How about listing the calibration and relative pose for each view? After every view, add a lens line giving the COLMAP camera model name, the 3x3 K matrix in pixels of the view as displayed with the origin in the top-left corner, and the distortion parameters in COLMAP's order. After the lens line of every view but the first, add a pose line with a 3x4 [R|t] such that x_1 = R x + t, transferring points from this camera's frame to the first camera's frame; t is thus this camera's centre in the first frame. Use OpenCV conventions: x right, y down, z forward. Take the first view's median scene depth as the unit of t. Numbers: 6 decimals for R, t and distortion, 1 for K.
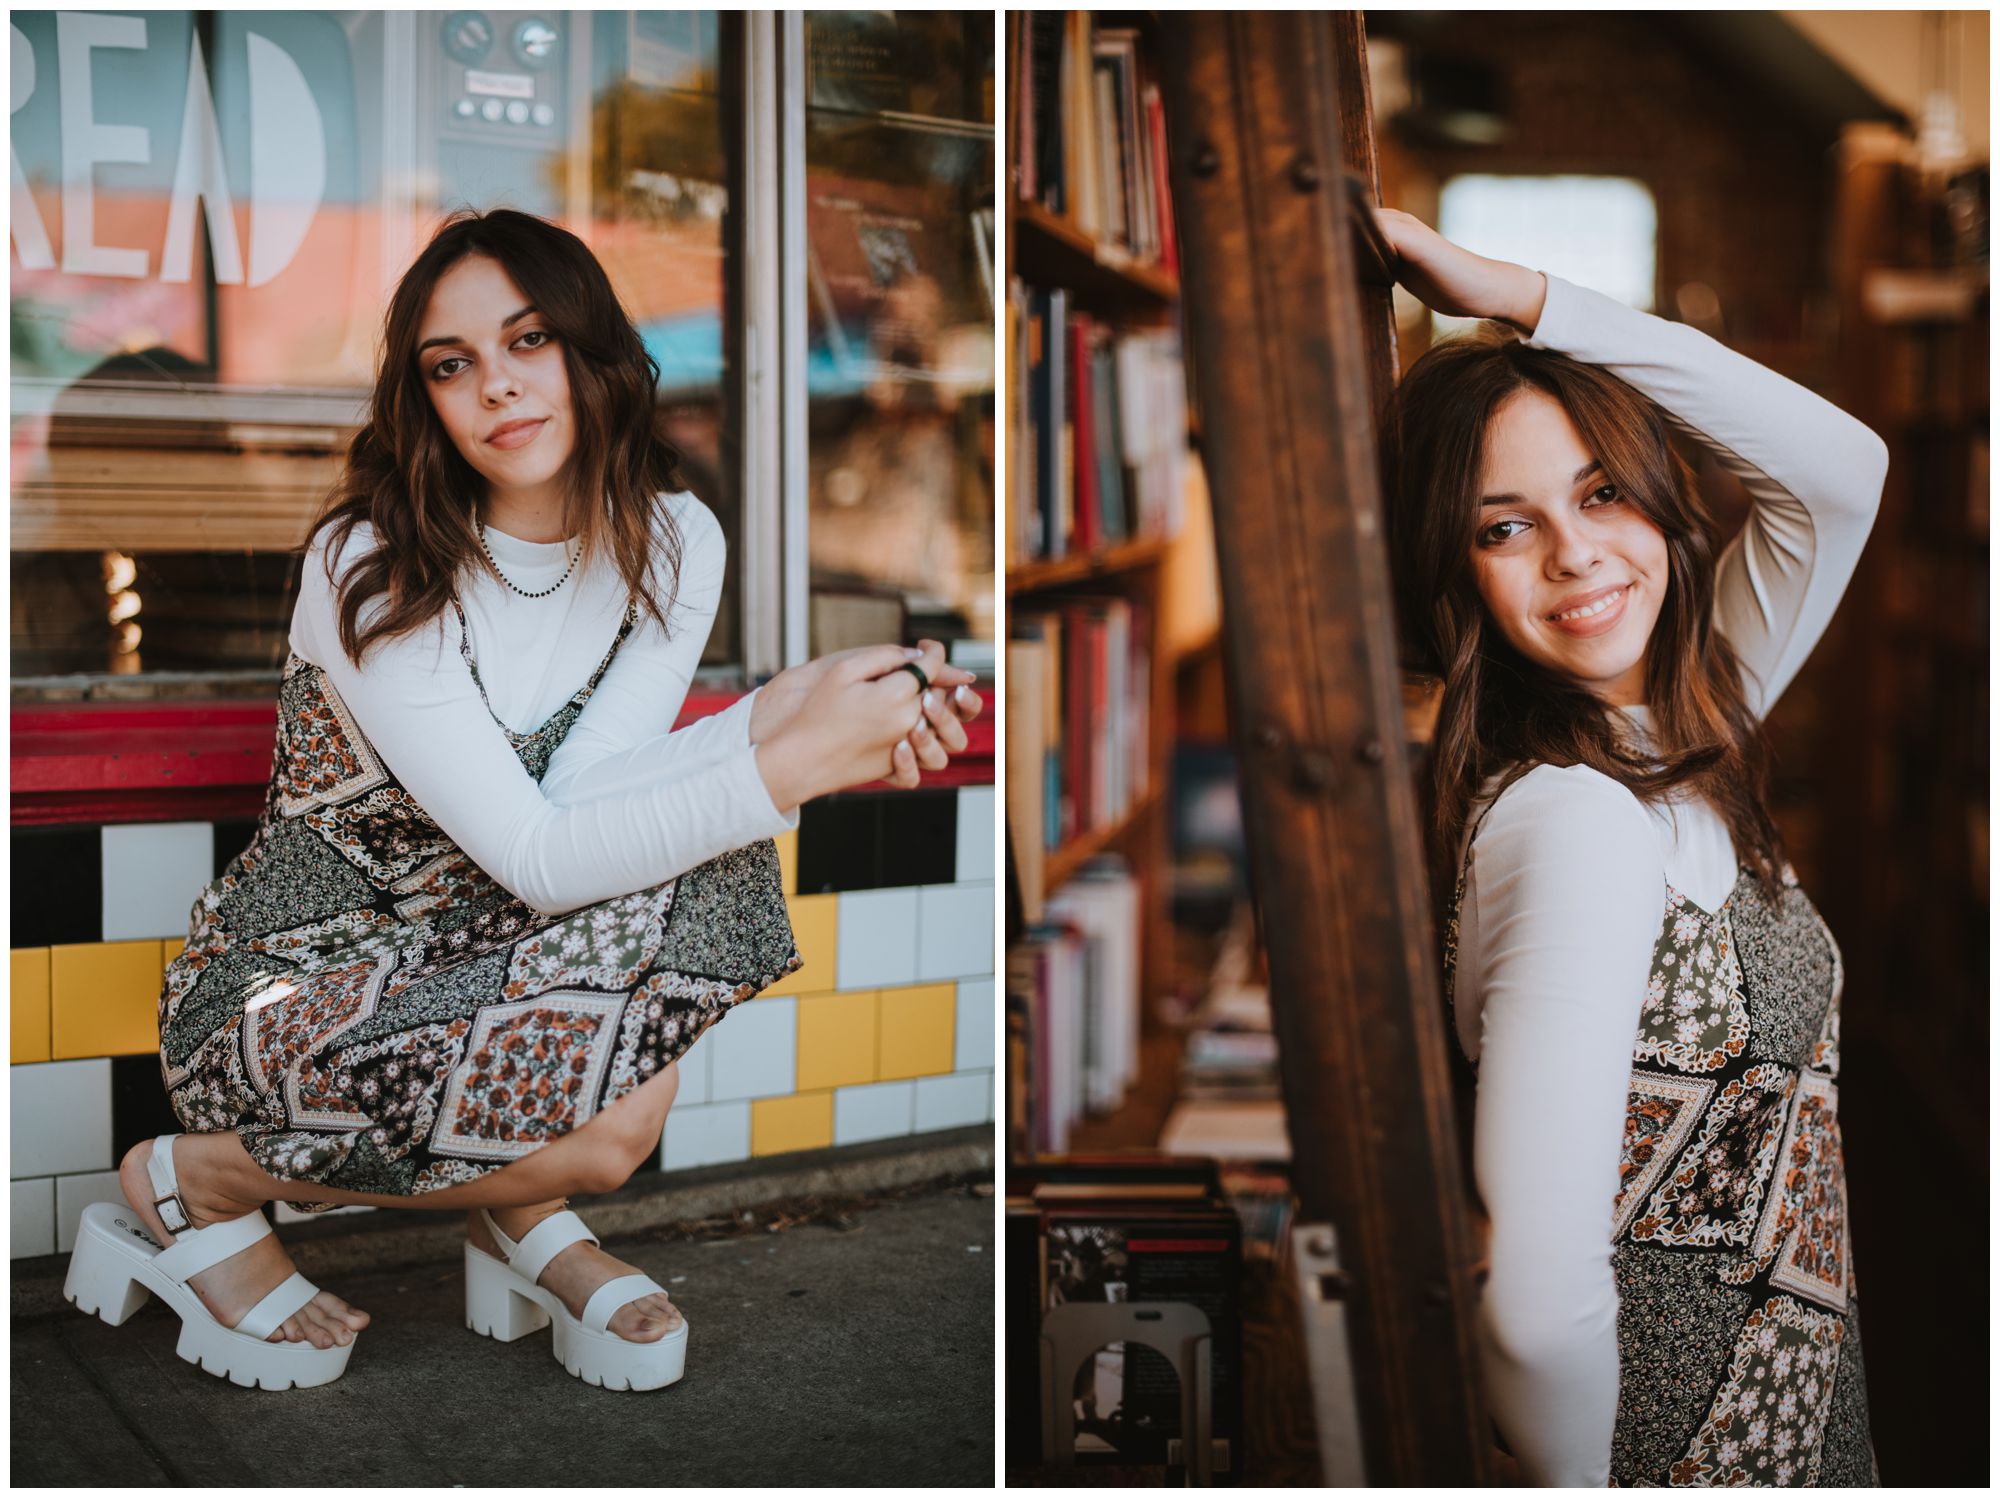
lens RADIAL K [[2949.1, 0, 1000.1], [0, 2949.1, 751.7], [0, 0, 1]] dist [-0.078981, 0.000000]
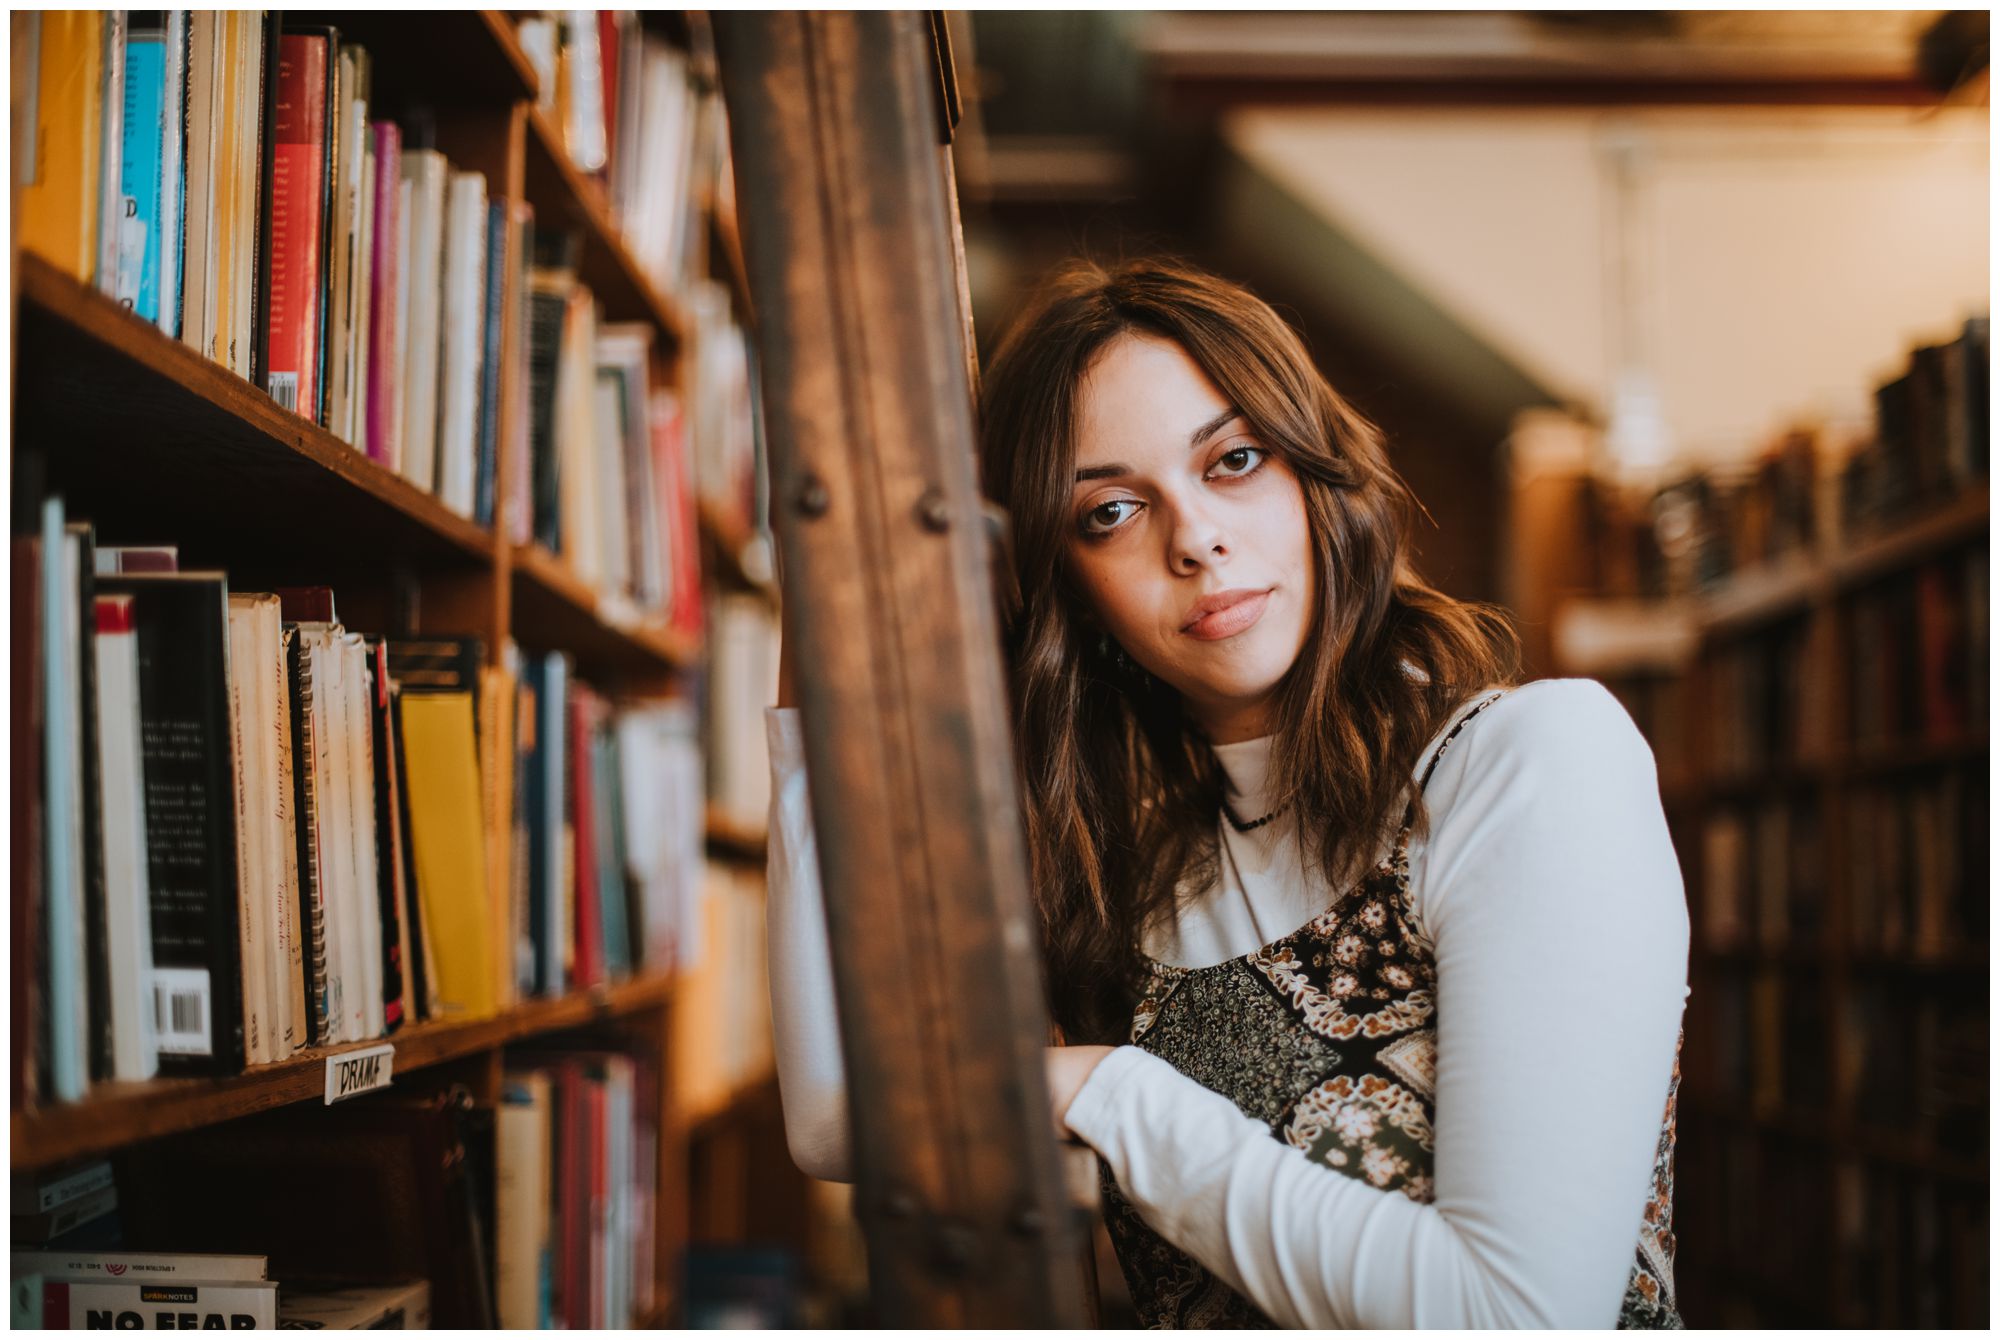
lens RADIAL K [[2690.5, 0, 999.3], [0, 2690.5, 665.9], [0, 0, 1]] dist [0.037283, 0.000000]
pose [[0.999444, -0.008815, -0.032156, 0.159926], [0.003883, 0.988630, -0.150316, -0.044466], [0.033115, 0.150108, 0.988115, 0.286686]]
